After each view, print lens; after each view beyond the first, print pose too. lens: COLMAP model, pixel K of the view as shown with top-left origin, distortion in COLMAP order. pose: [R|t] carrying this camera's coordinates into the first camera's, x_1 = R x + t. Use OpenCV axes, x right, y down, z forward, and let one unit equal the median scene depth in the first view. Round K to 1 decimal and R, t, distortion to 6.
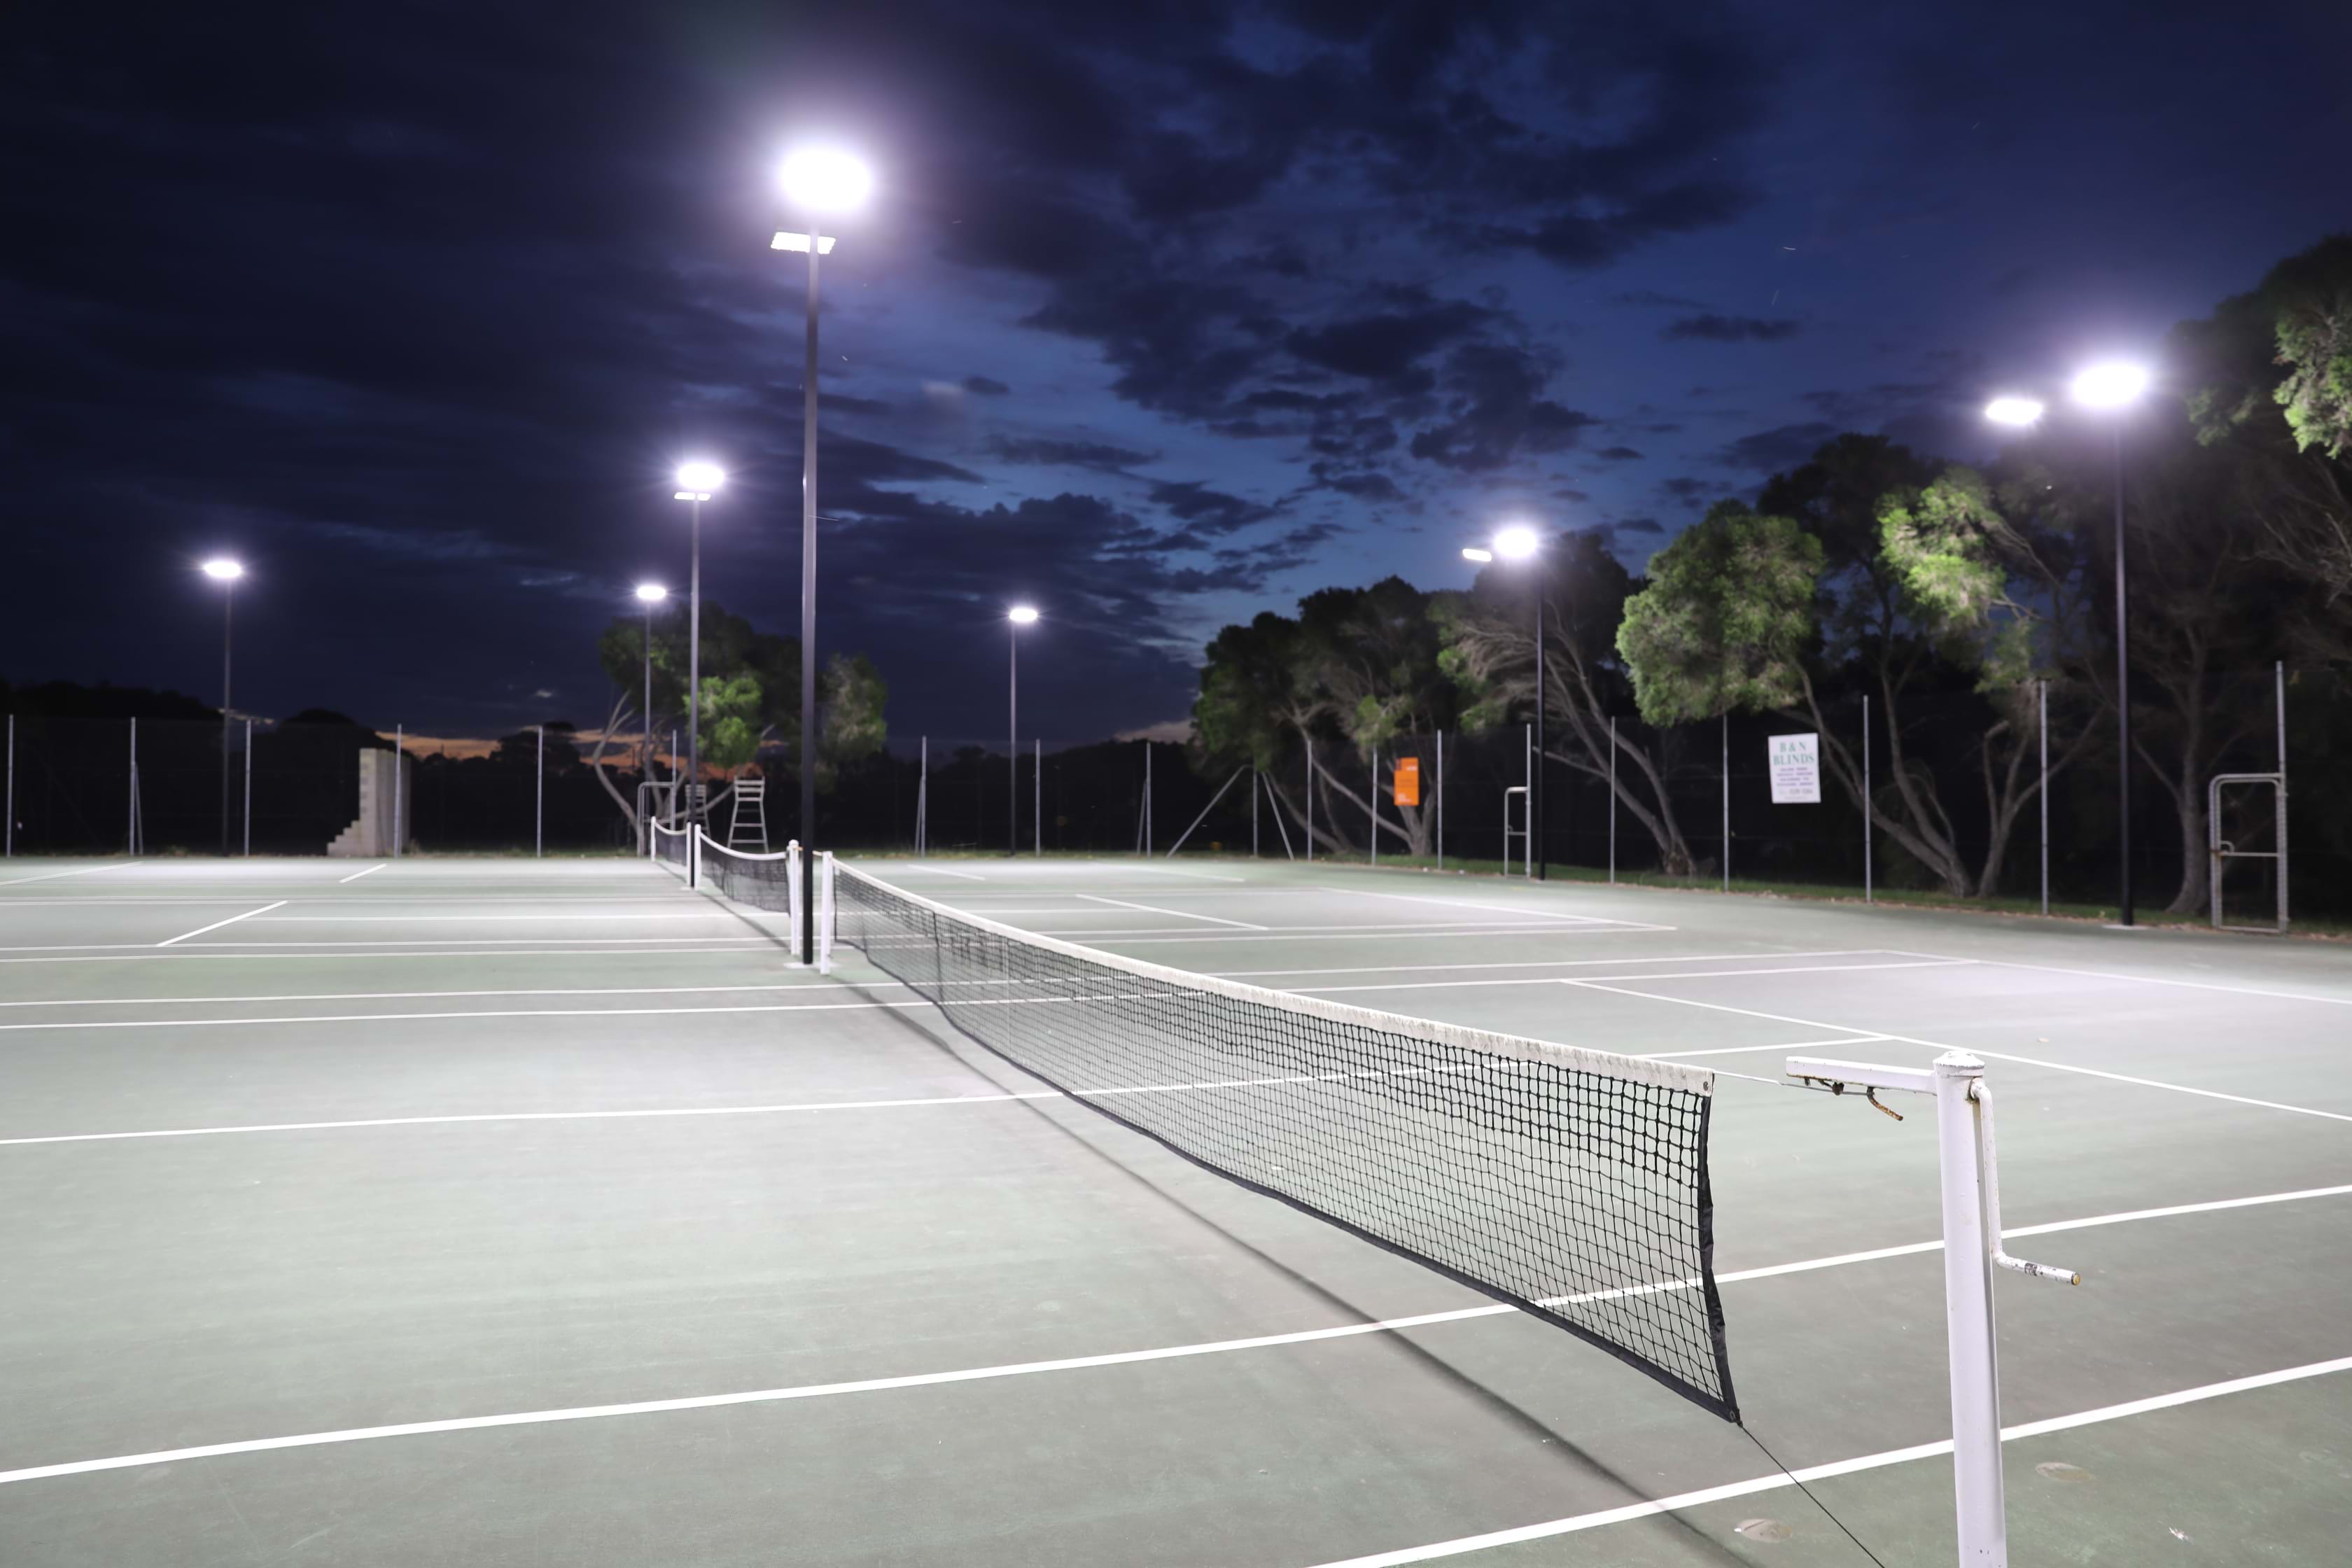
lens RADIAL K [[1599.8, 0, 1179.6], [0, 1599.8, 784.7], [0, 0, 1]] dist [-0.109793, 0.085771]
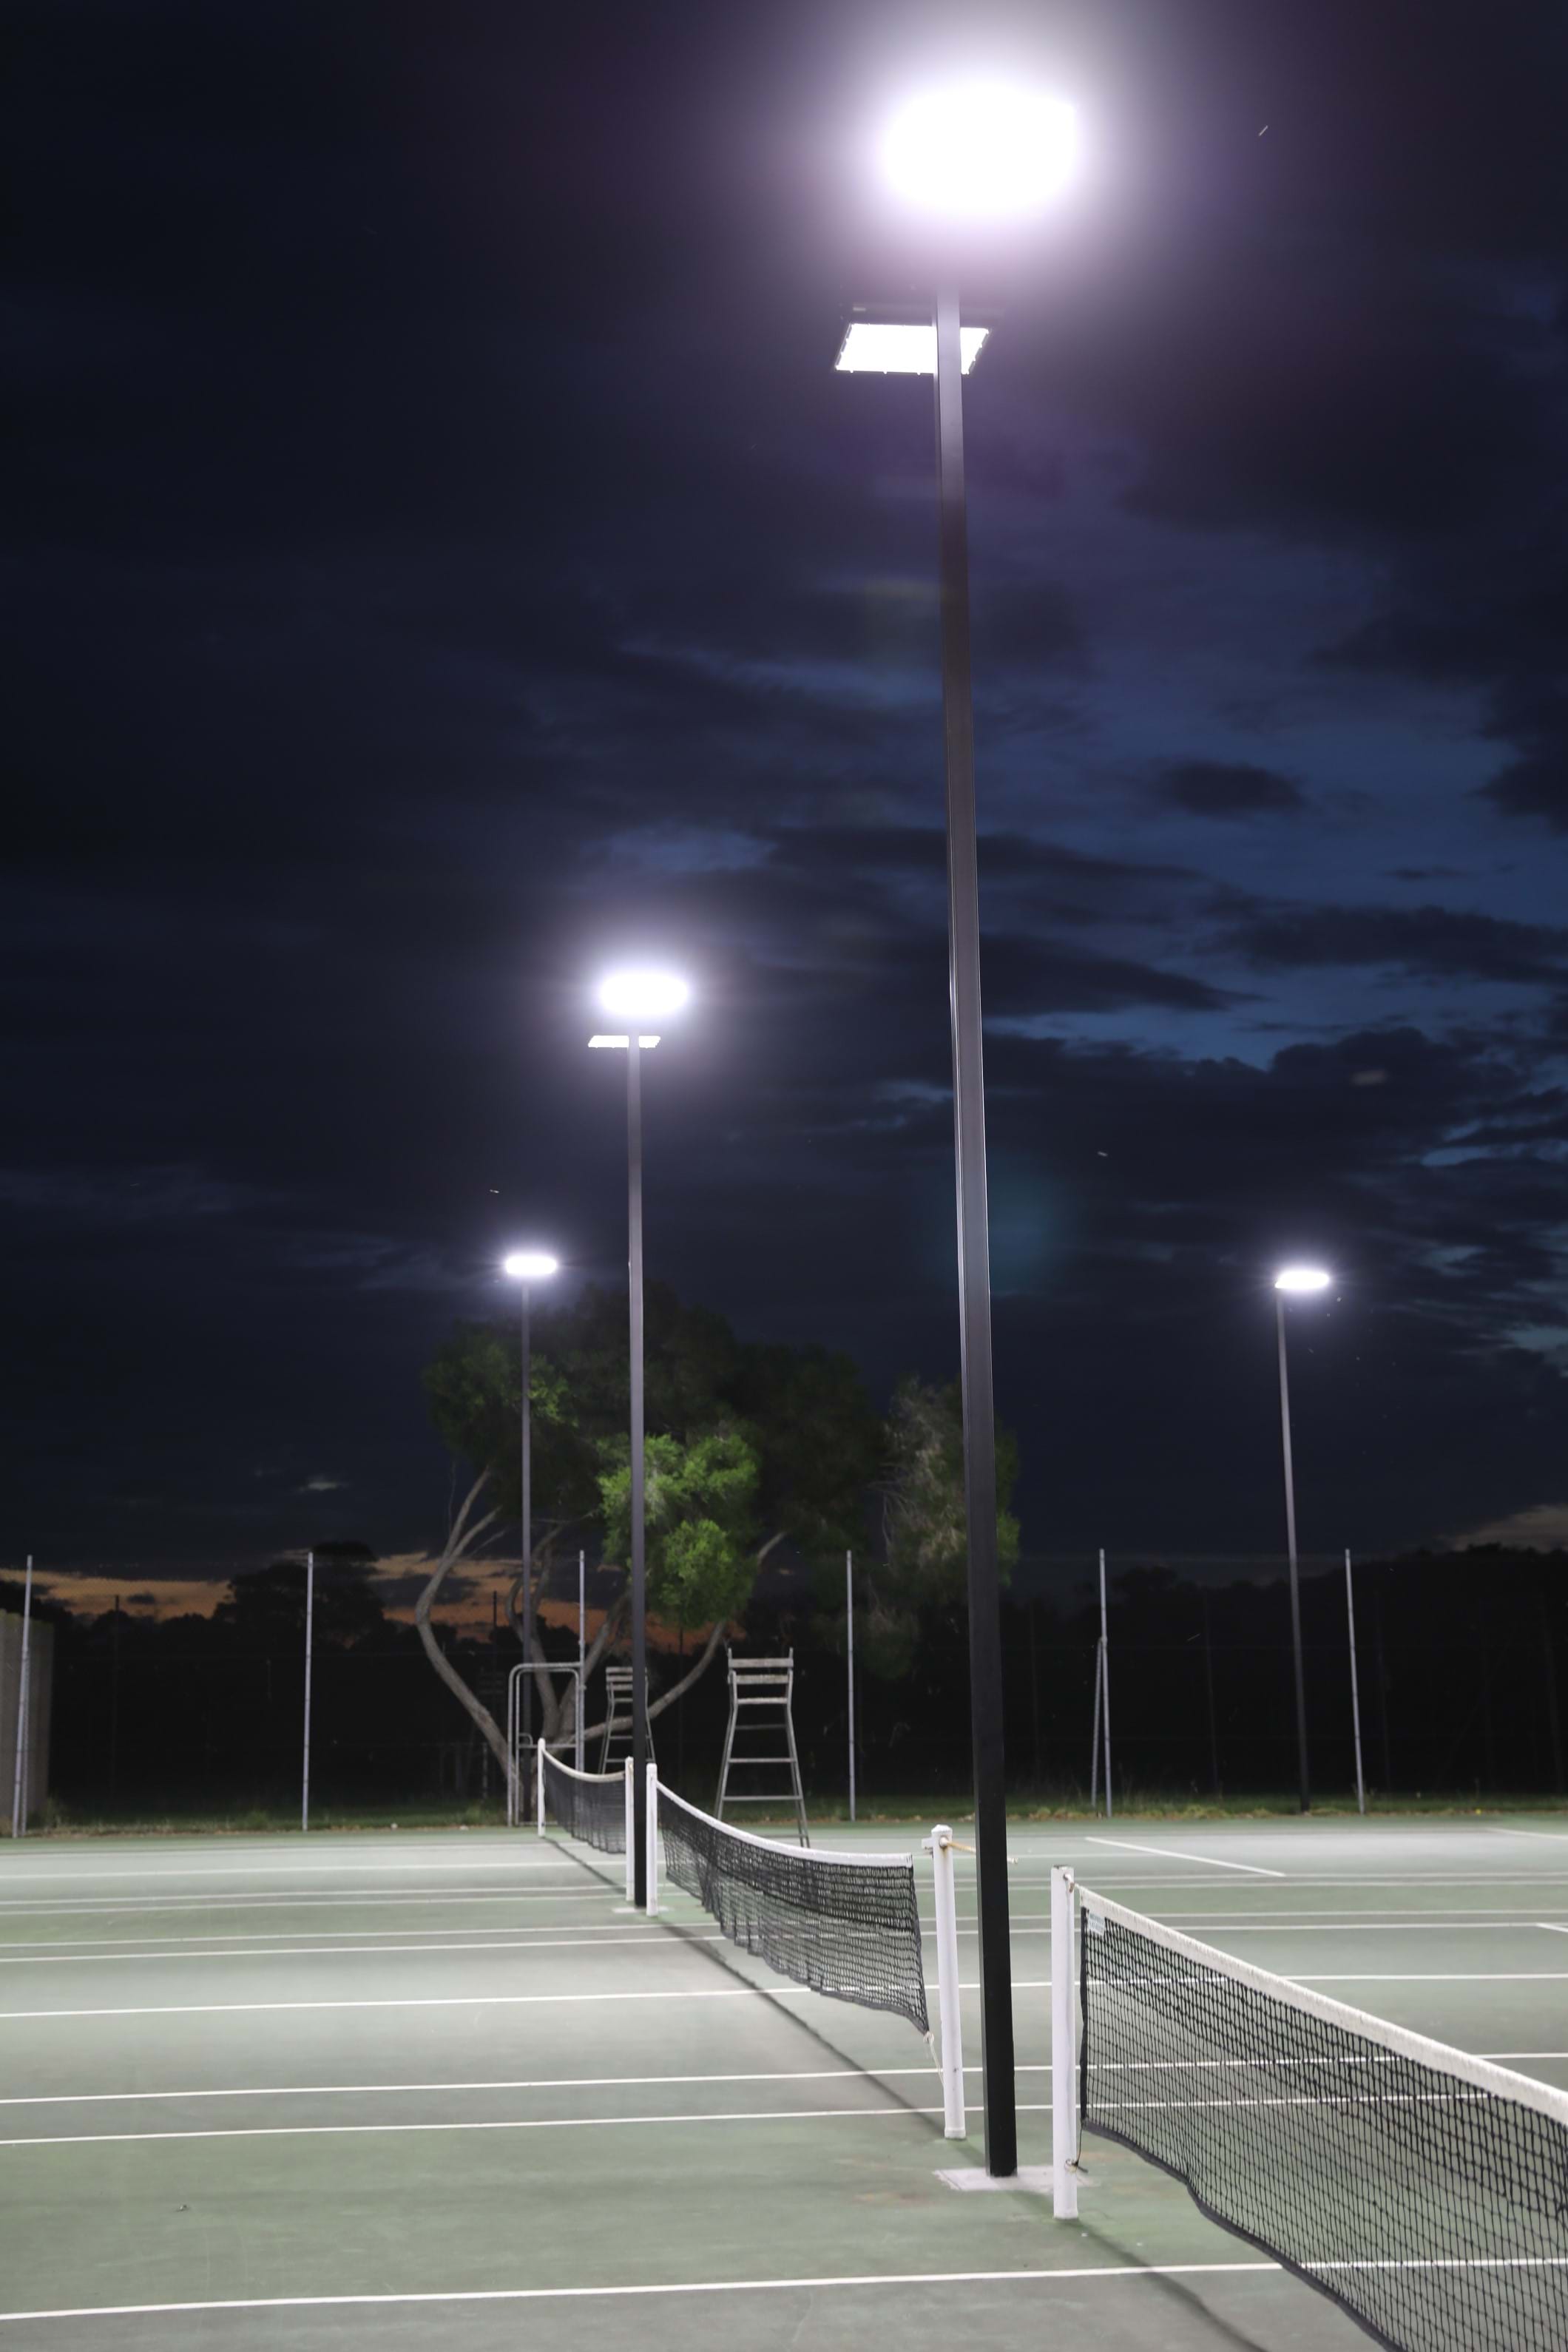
lens RADIAL K [[3114.0, 0, 833.3], [0, 3114.0, 1073.9], [0, 0, 1]] dist [0.035371, 0.050046]
pose [[0.975295, -0.061853, -0.212072, -0.039840], [0.022721, 0.982997, -0.182212, -0.002830], [0.219736, 0.172892, 0.960117, 0.096252]]
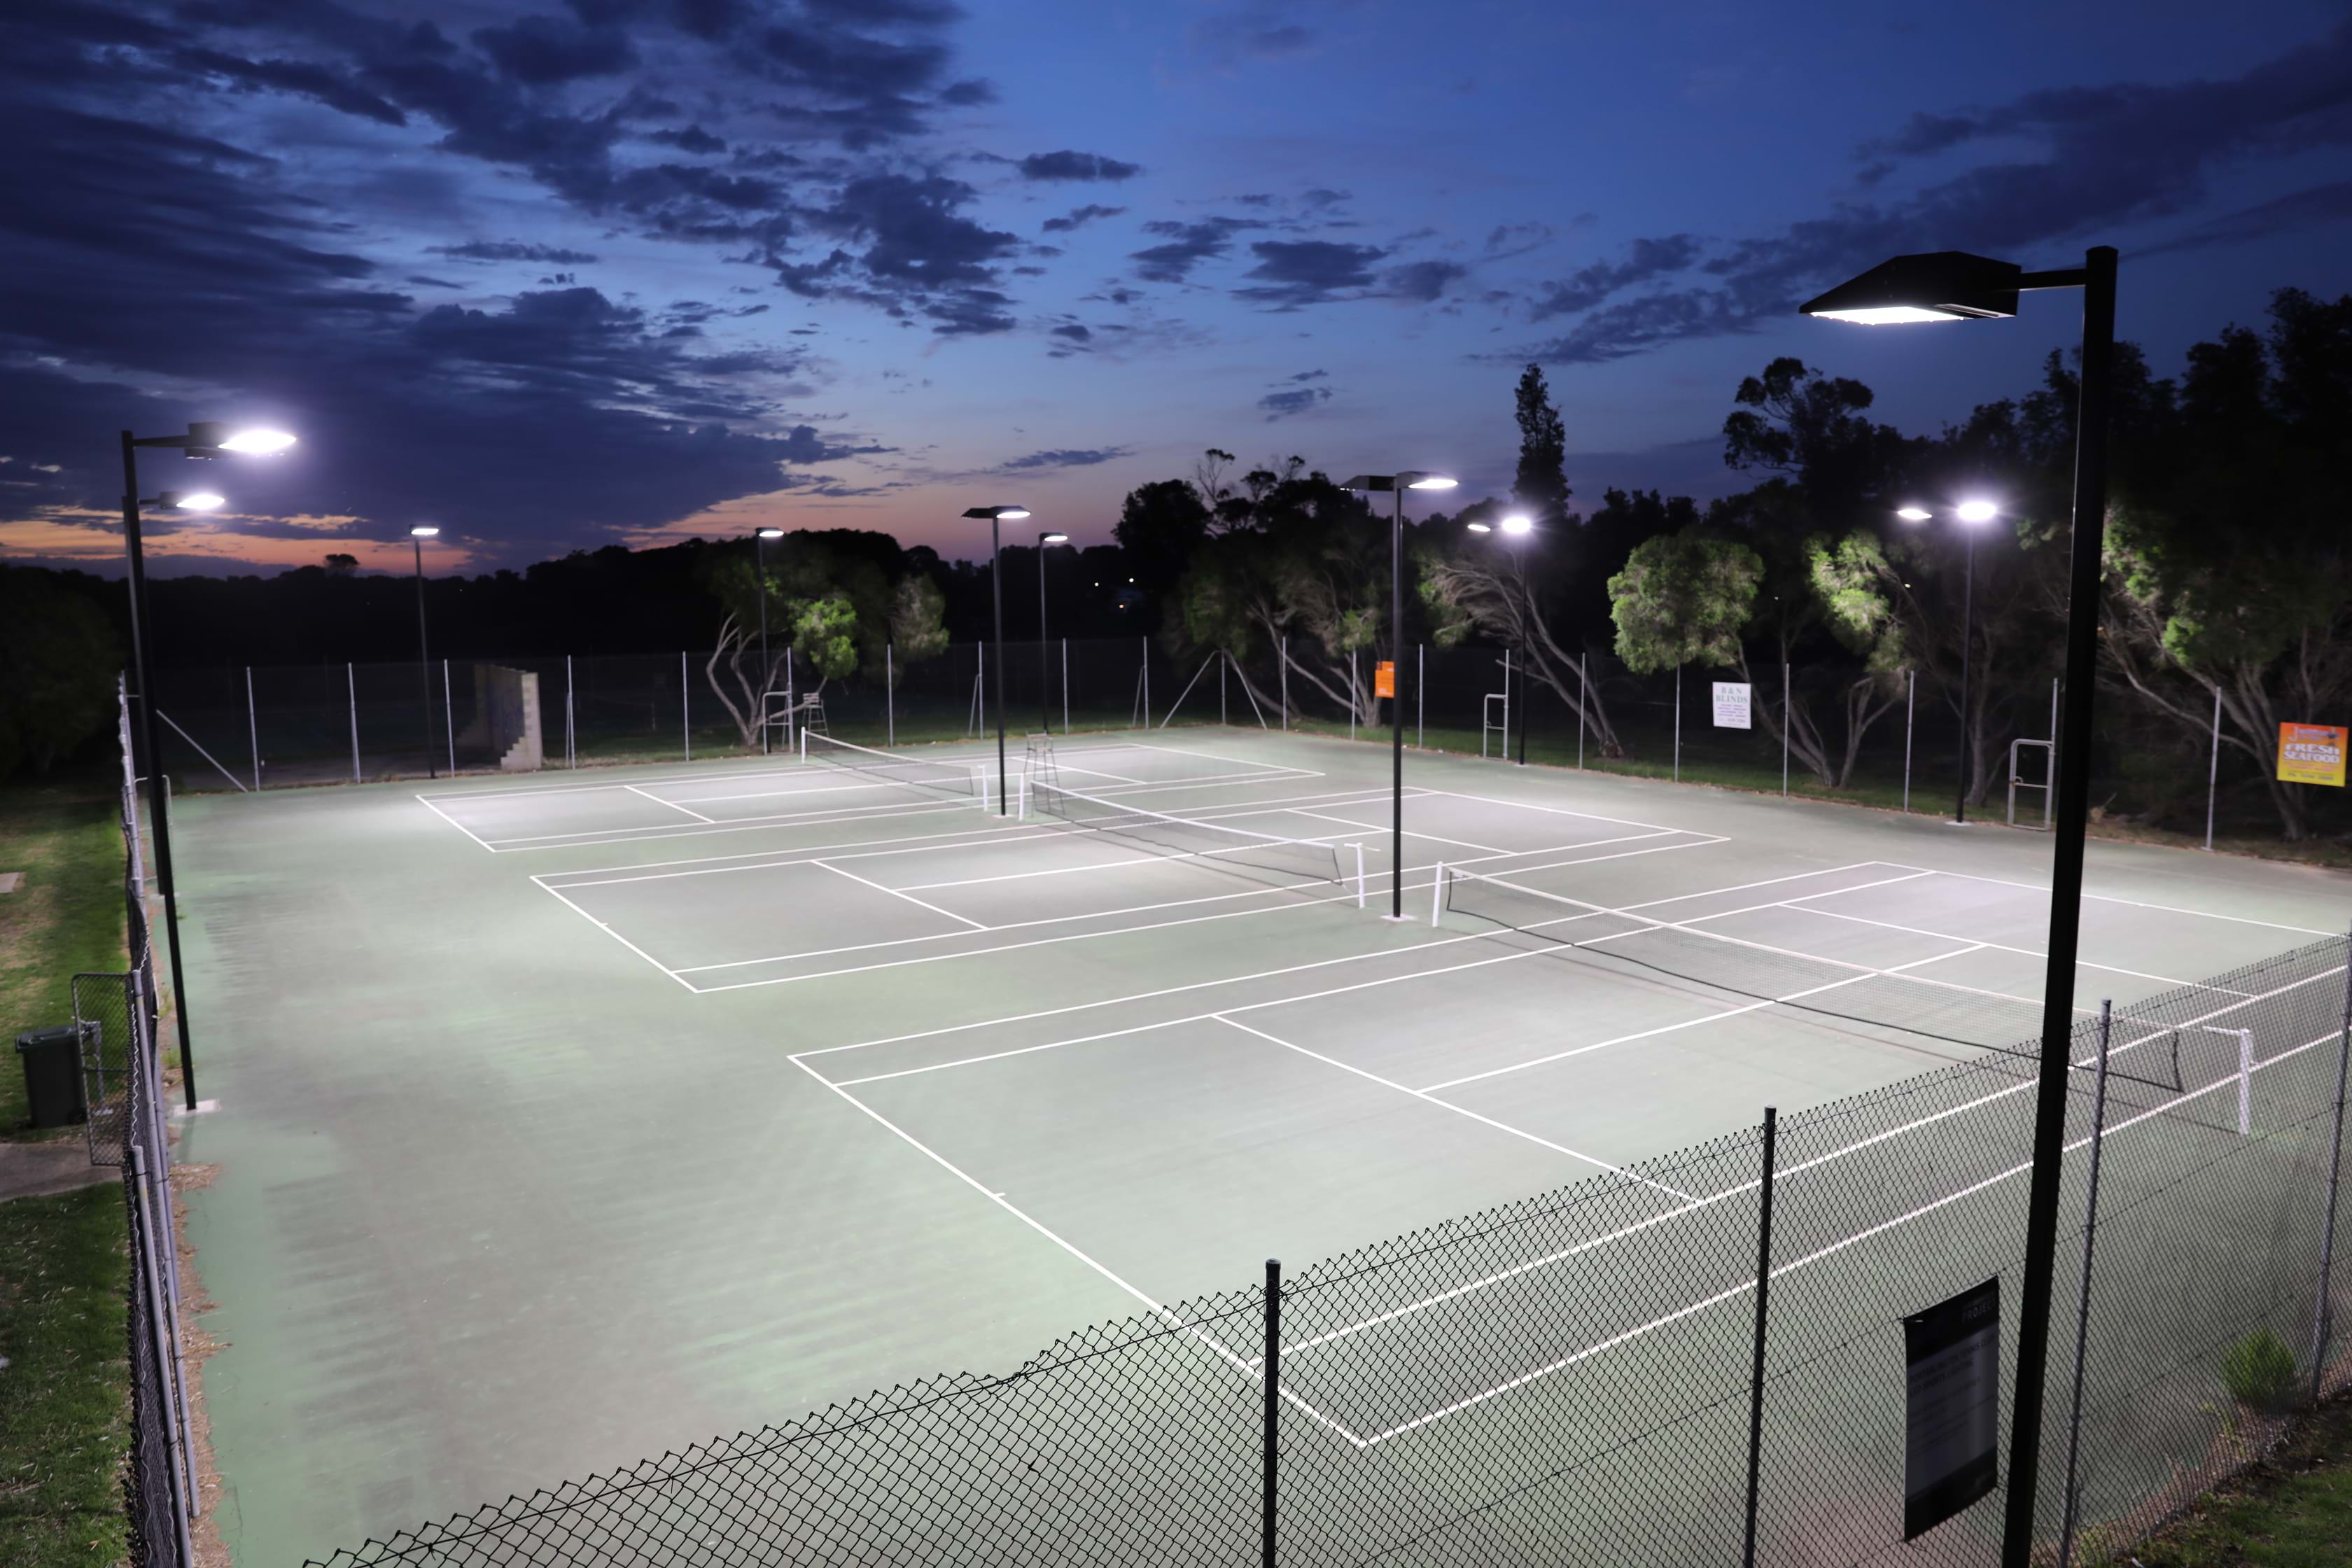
lens RADIAL K [[1599.8, 0, 1179.6], [0, 1599.8, 784.7], [0, 0, 1]] dist [-0.109793, 0.085771]
pose [[0.974550, -0.042500, 0.220106, -0.331488], [0.009704, 0.988941, 0.147990, -0.117275], [-0.223961, -0.142087, 0.964185, -0.254439]]
